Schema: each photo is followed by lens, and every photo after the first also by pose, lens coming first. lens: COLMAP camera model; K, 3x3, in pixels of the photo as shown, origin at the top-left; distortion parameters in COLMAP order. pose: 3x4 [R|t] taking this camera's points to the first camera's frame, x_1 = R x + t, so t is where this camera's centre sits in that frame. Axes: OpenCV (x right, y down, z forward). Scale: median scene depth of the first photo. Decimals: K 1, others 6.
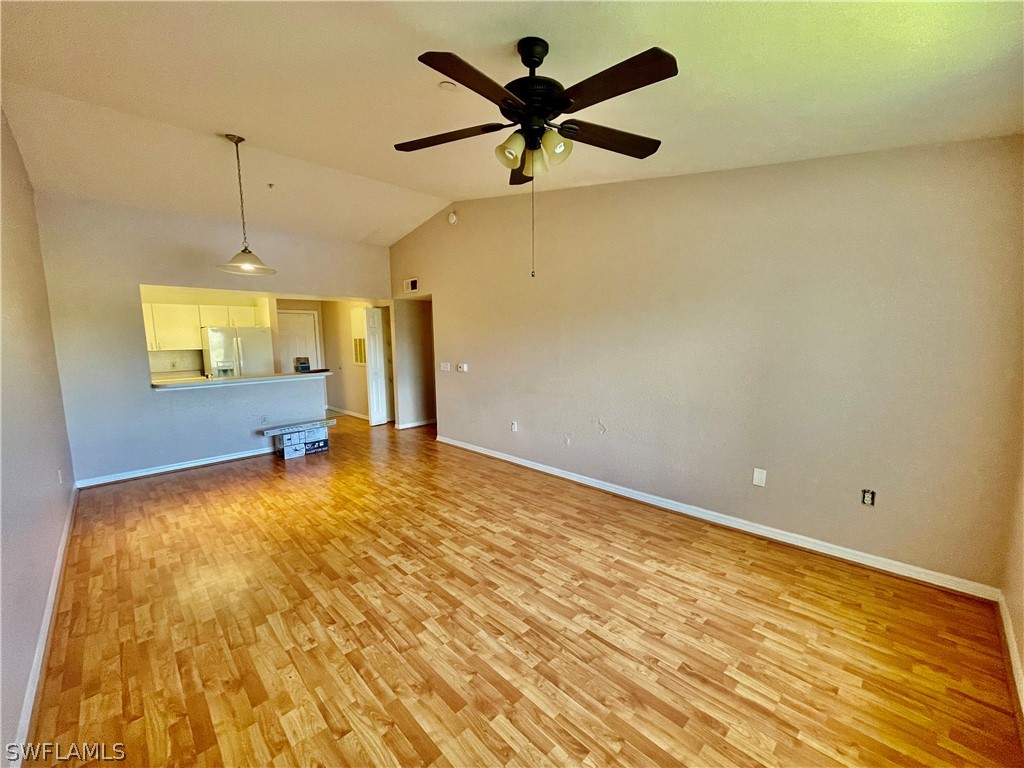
lens RADIAL K [[412.5, 0, 511.6], [0, 412.5, 385.3], [0, 0, 1]] dist [-0.000668, -0.000051]
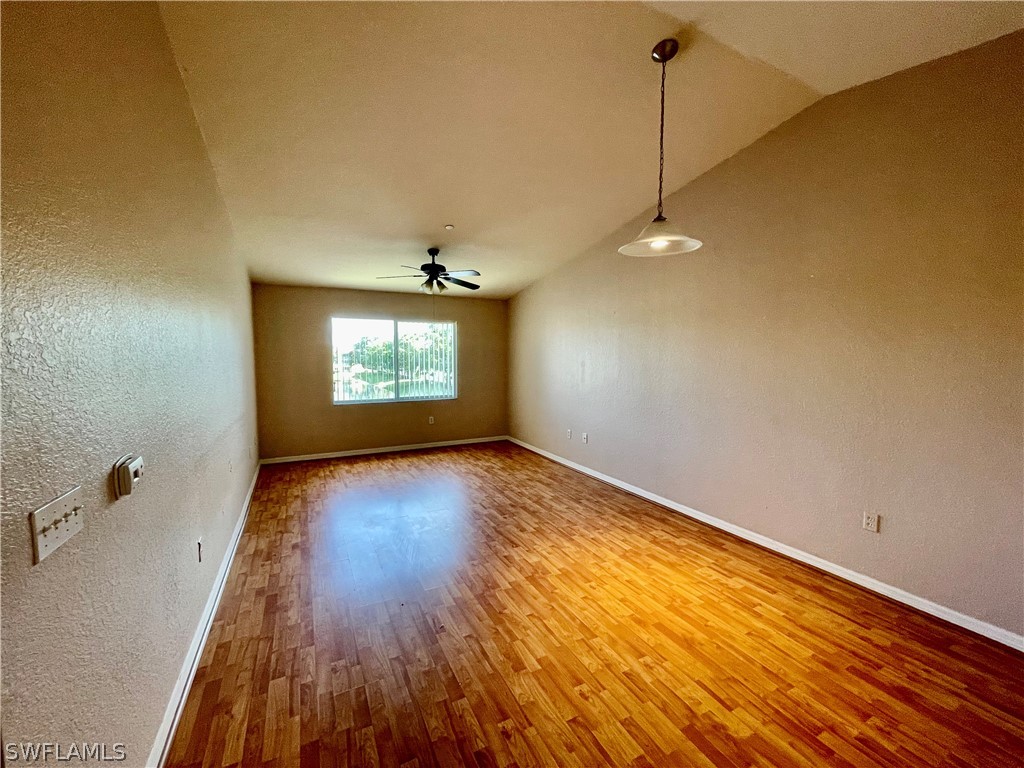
lens RADIAL K [[412.5, 0, 512.3], [0, 412.5, 385.6], [0, 0, 1]] dist [-0.000668, -0.000051]
pose [[-0.954856, -0.007043, 0.296984, -0.711447], [0.047046, 0.983517, 0.174586, -0.216634], [-0.293319, 0.180676, -0.938787, 2.002650]]
